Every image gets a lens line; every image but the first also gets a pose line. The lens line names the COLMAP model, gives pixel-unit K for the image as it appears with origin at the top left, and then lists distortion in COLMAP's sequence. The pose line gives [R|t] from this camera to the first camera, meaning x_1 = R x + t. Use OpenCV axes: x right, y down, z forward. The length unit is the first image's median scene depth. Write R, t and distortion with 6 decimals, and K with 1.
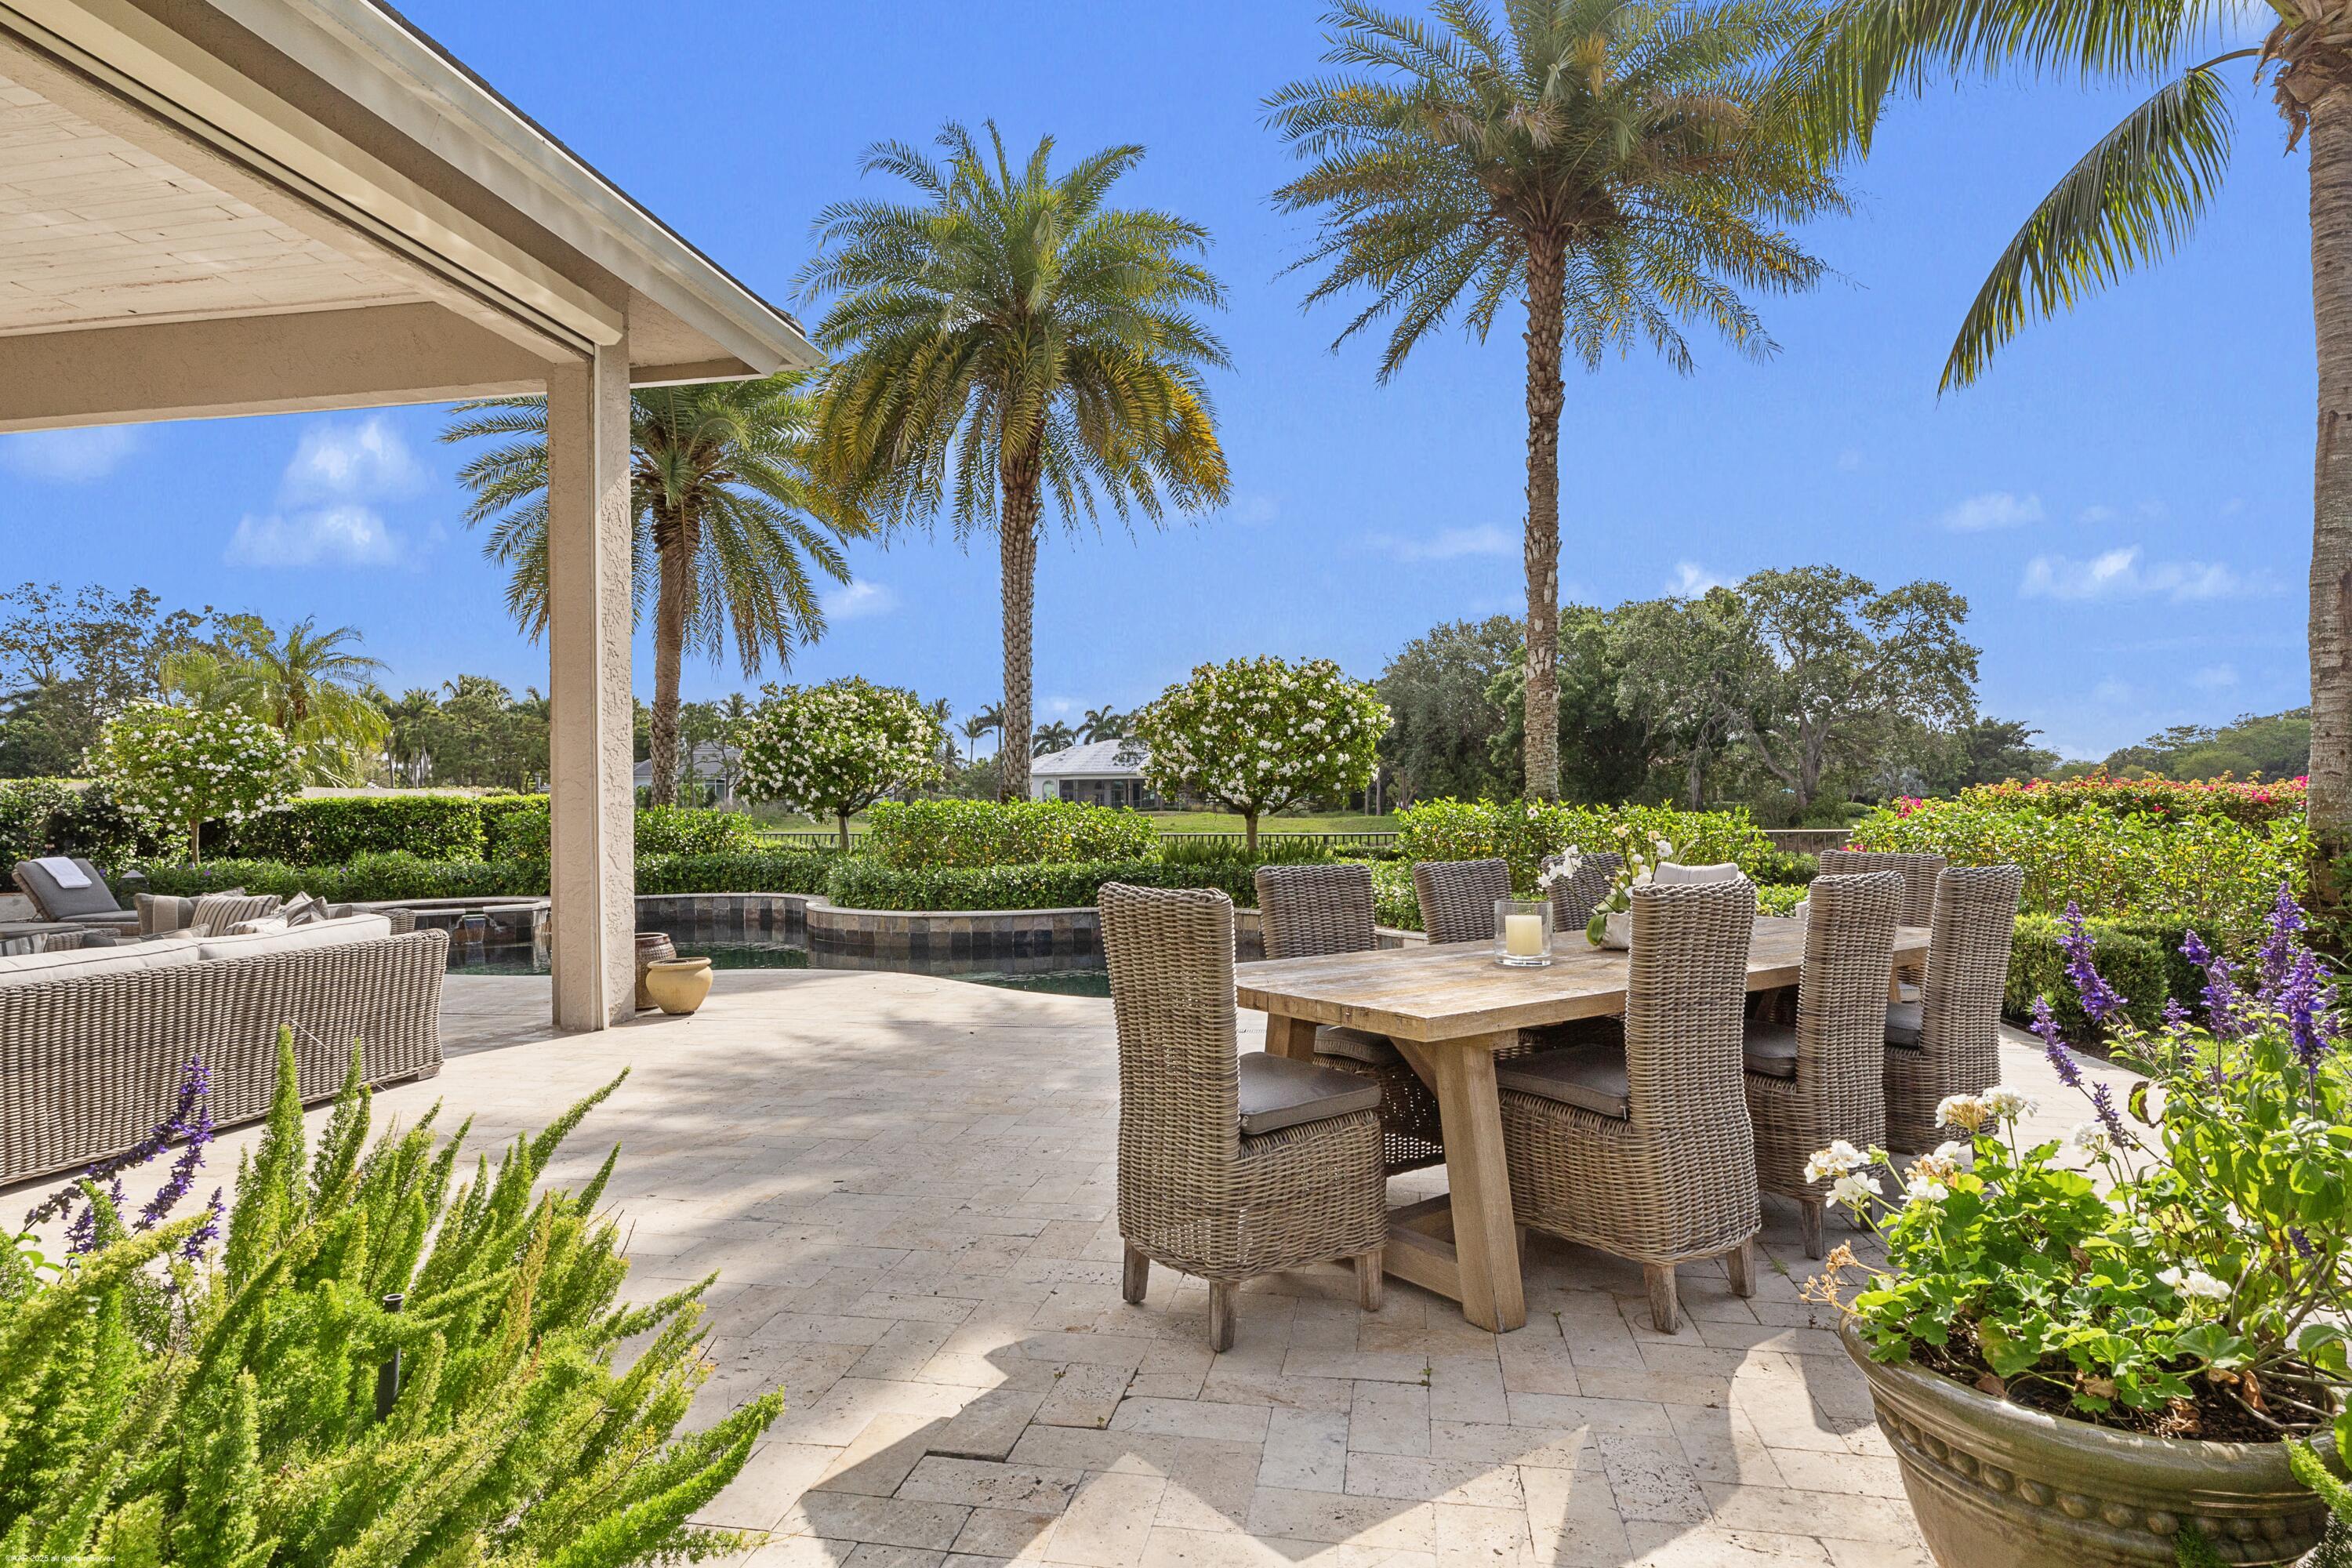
lens RADIAL K [[1257.8, 0, 1183.6], [0, 1257.8, 799.7], [0, 0, 1]] dist [0.001786, 0.002017]
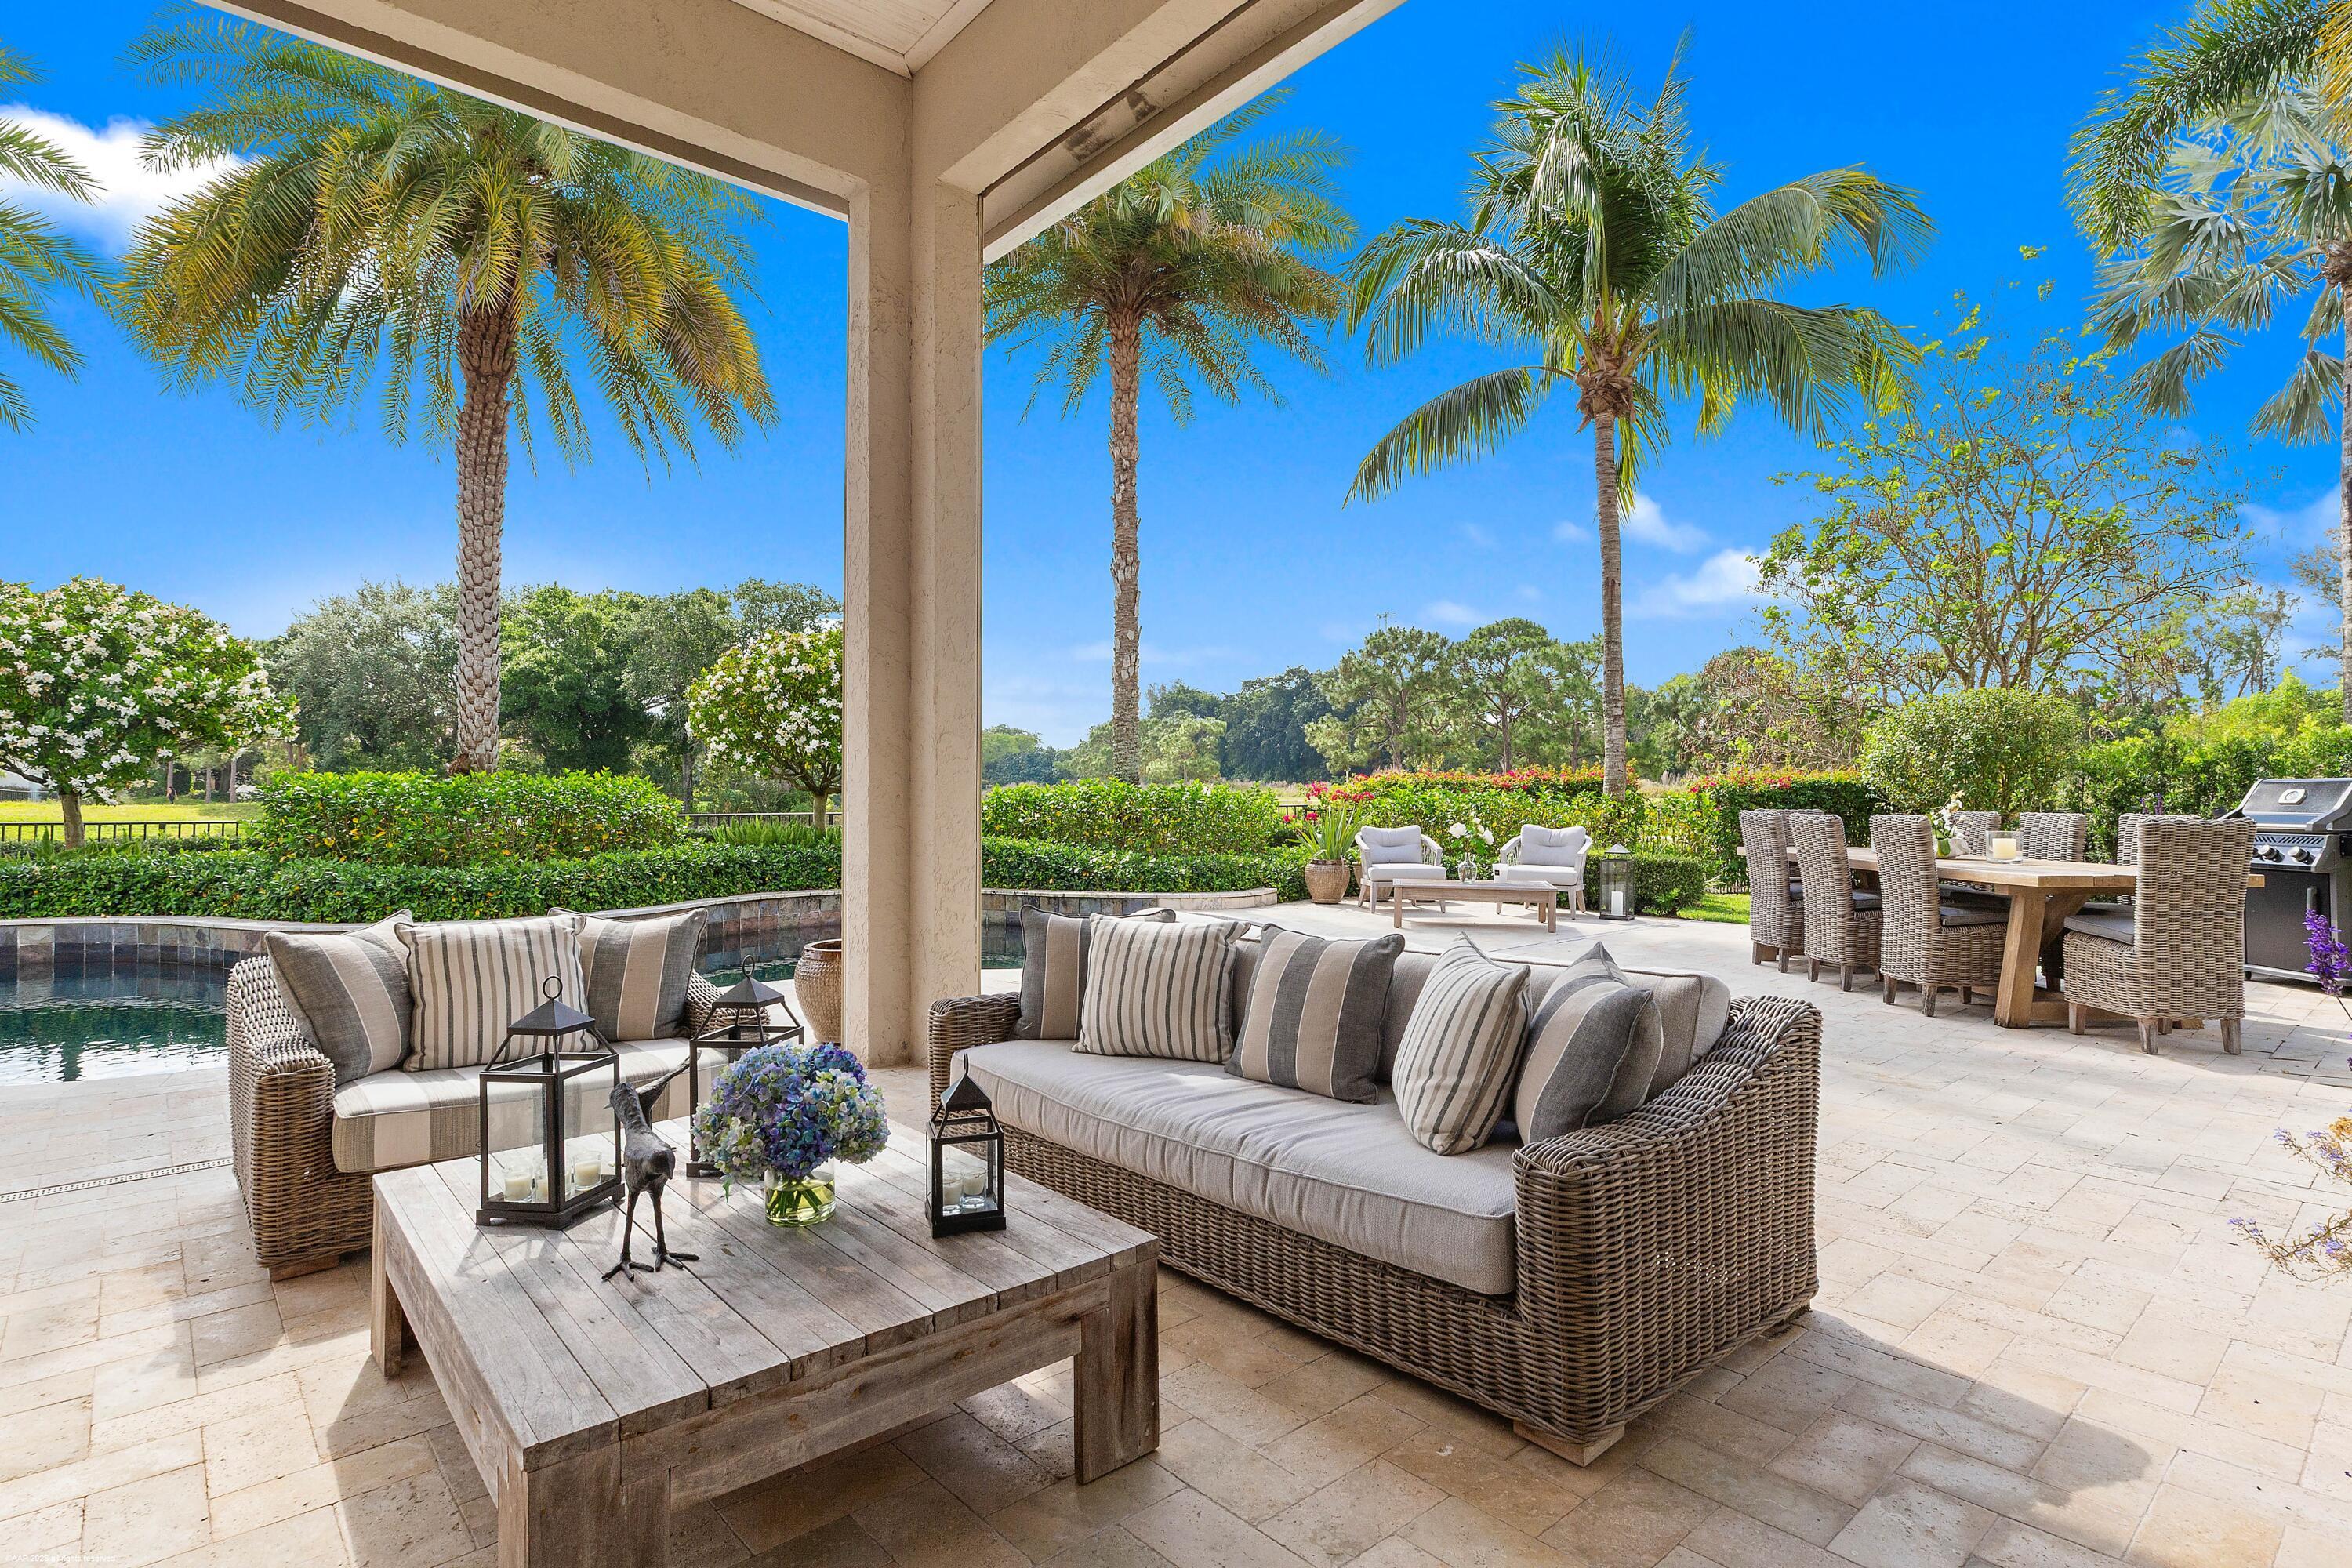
lens RADIAL K [[1181.1, 0, 1173.9], [0, 1181.1, 770.0], [0, 0, 1]] dist [0.002053, 0.000116]
pose [[0.620024, 0.019871, 0.784331, -0.425694], [-0.008145, 0.999788, -0.018892, 0.008195], [-0.784540, 0.005325, 0.620055, 0.201277]]
